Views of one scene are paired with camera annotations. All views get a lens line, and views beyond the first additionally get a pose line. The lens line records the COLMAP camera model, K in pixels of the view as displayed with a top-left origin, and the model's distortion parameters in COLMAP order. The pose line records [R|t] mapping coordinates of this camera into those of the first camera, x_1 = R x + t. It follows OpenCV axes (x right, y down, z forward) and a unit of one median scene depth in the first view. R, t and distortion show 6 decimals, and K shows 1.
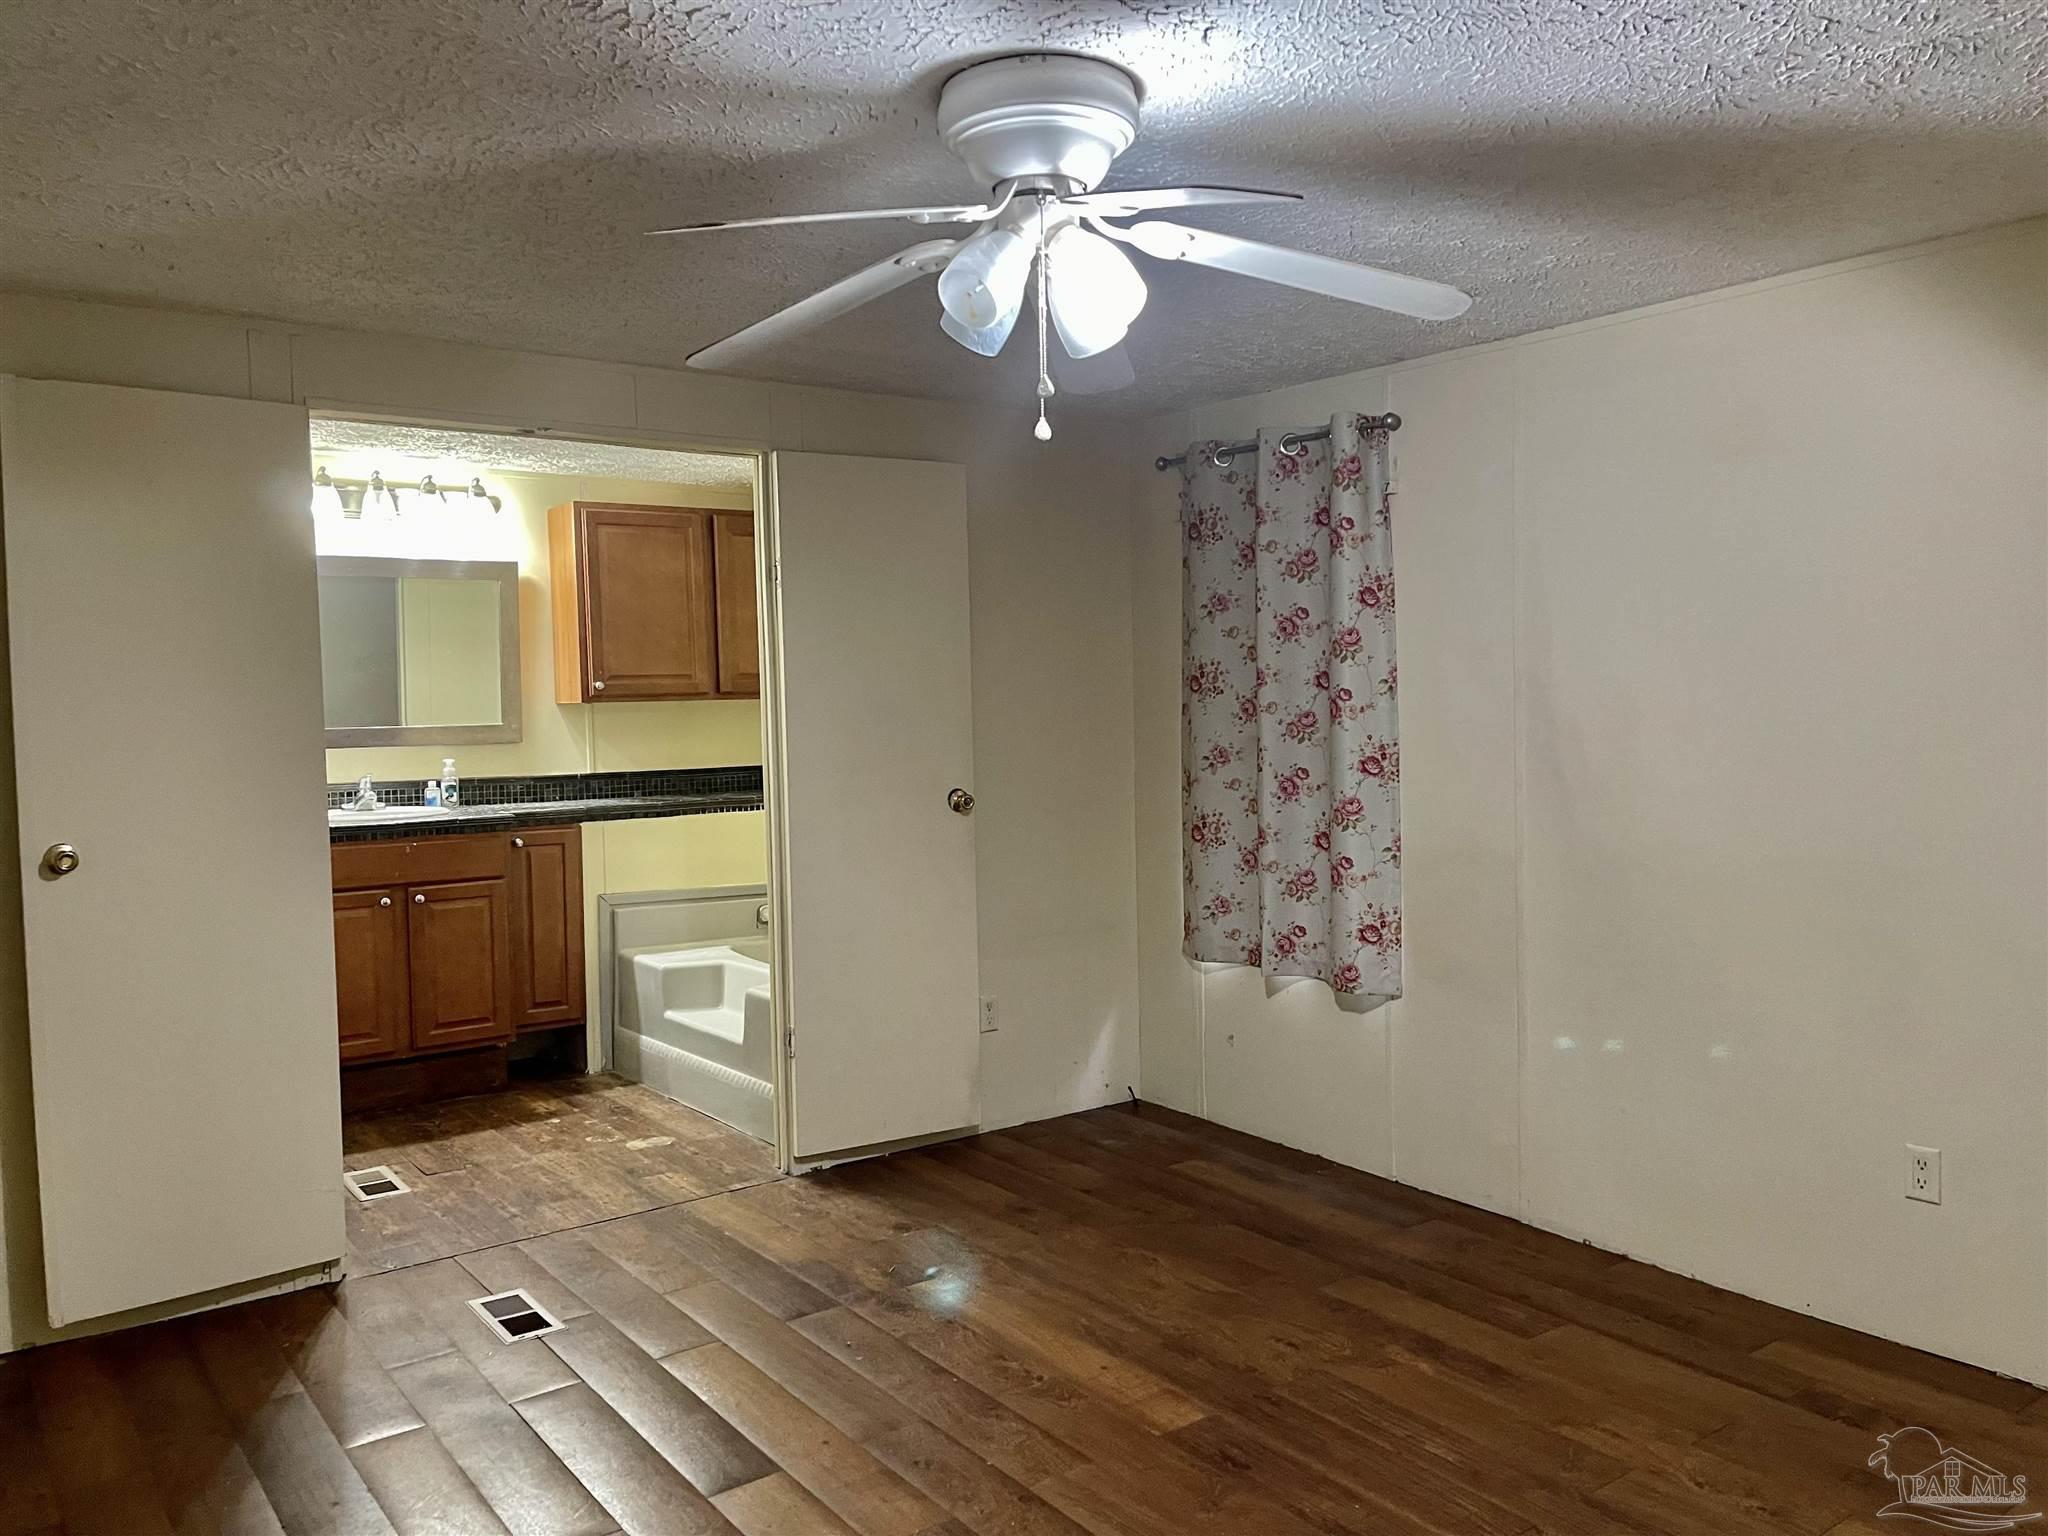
lens RADIAL K [[1583.9, 0, 1011.5], [0, 1583.9, 773.7], [0, 0, 1]] dist [0.033102, -0.007116]
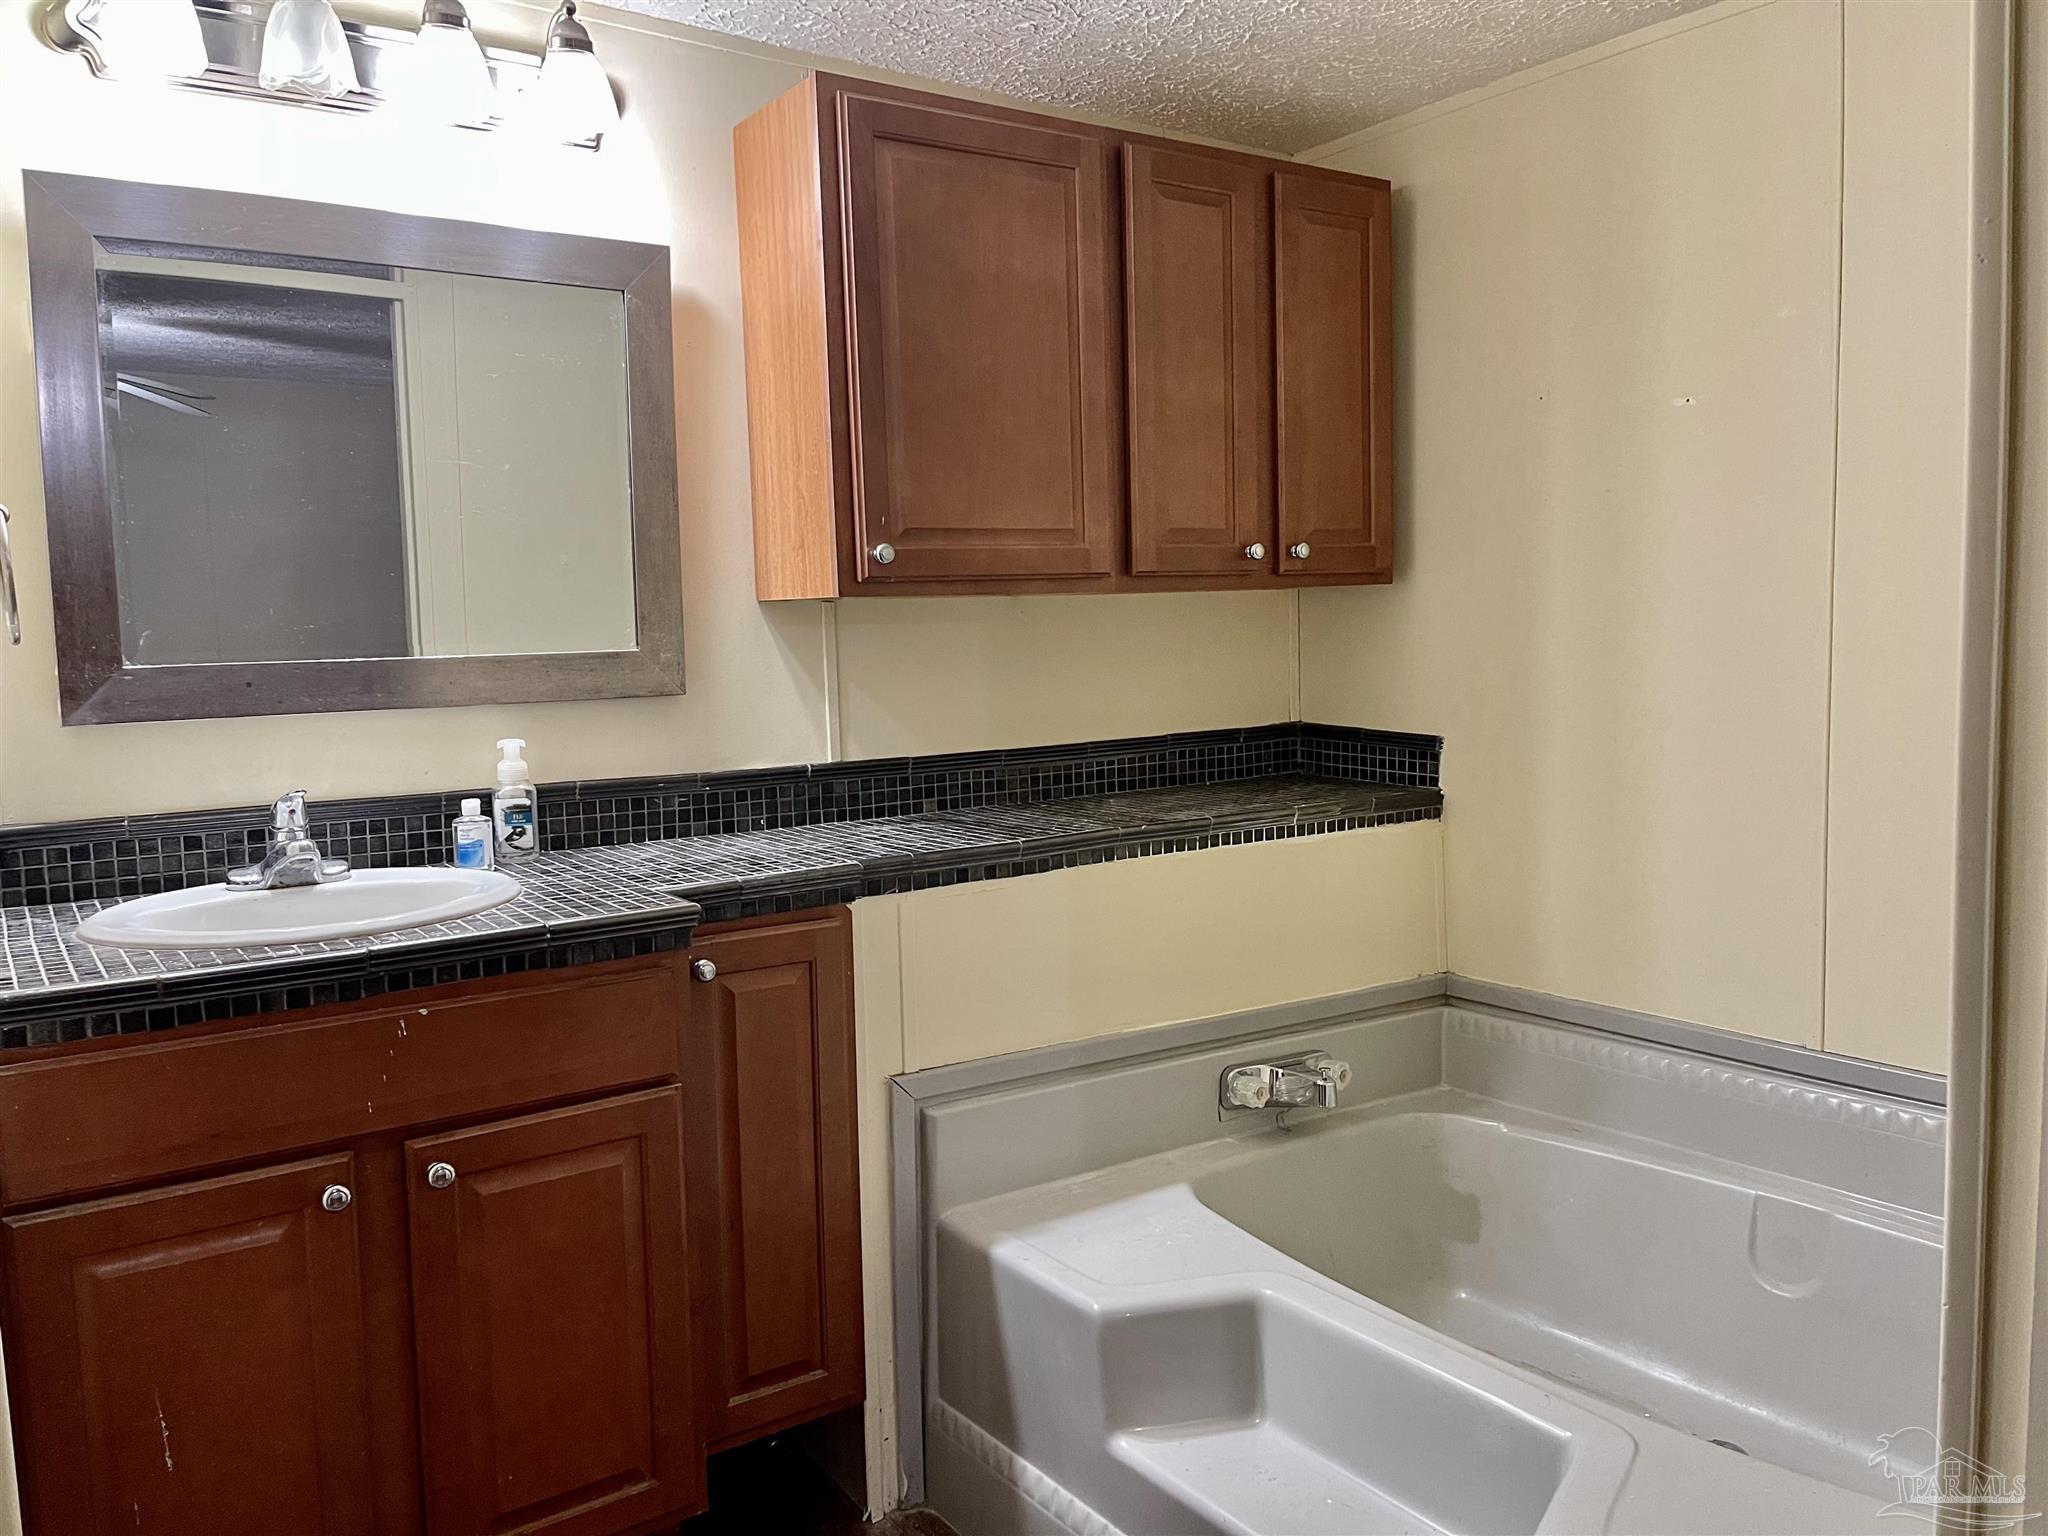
lens RADIAL K [[1575.7, 0, 1024.0], [0, 1575.7, 768.0], [0, 0, 1]] dist [0.072479, -0.094354]
pose [[0.999879, -0.002711, -0.015331, -0.218708], [0.003469, 0.998763, 0.049601, -0.021248], [0.015178, -0.049648, 0.998651, 0.602860]]
